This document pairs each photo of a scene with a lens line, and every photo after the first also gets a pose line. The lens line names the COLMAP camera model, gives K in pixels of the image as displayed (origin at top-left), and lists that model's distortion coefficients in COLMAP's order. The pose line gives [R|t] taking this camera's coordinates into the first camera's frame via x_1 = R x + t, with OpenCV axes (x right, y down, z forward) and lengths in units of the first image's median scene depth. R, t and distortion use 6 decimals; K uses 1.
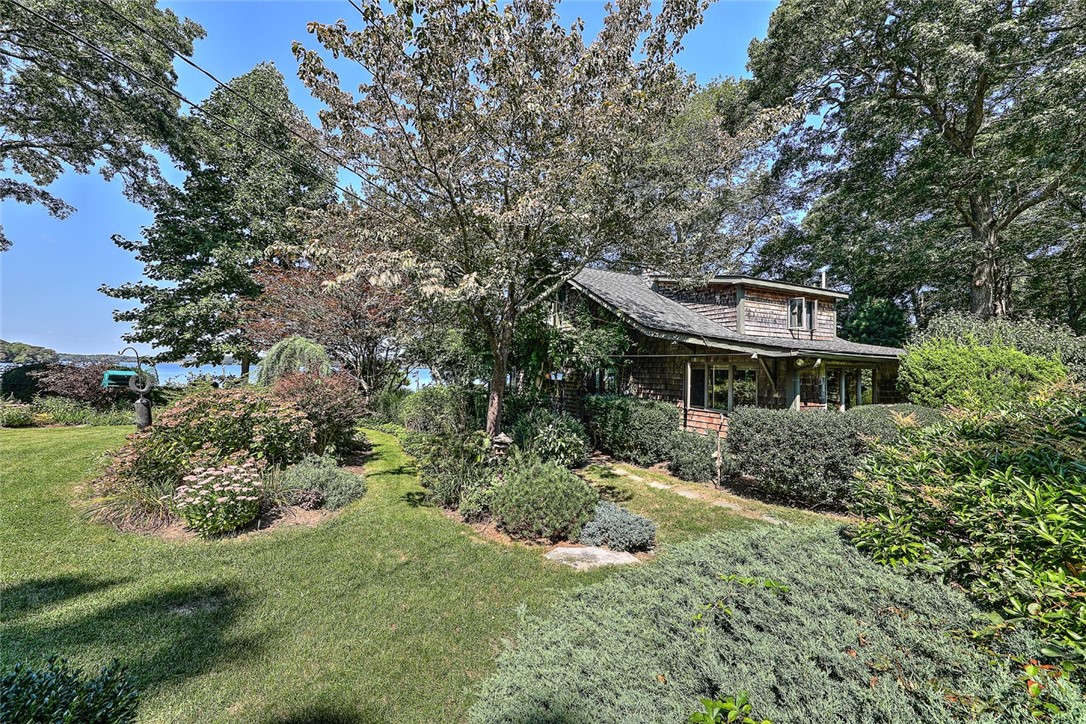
lens RADIAL K [[455.5, 0, 540.4], [0, 455.5, 364.8], [0, 0, 1]] dist [0.009871, 0.000206]
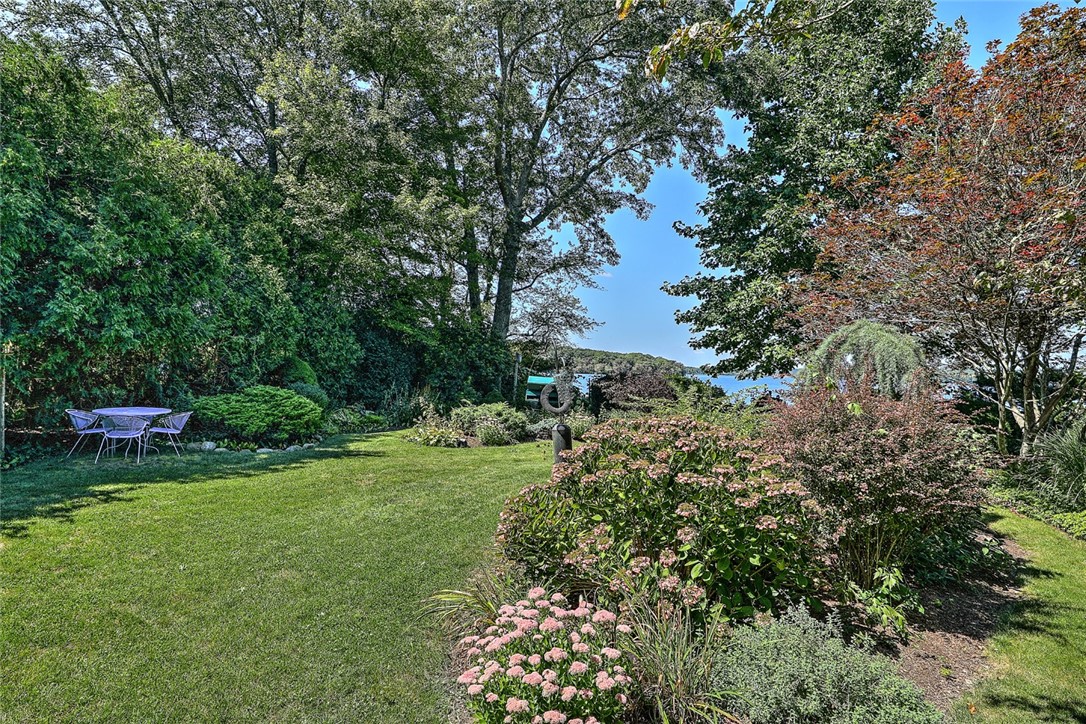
lens RADIAL K [[621.2, 0, 540.5], [0, 621.2, 365.0], [0, 0, 1]] dist [0.016629, -0.006654]
pose [[0.505530, -0.009875, -0.862752, -0.062122], [-0.010587, 0.999788, -0.017646, 0.004391], [0.862744, 0.018055, 0.505319, 0.203831]]
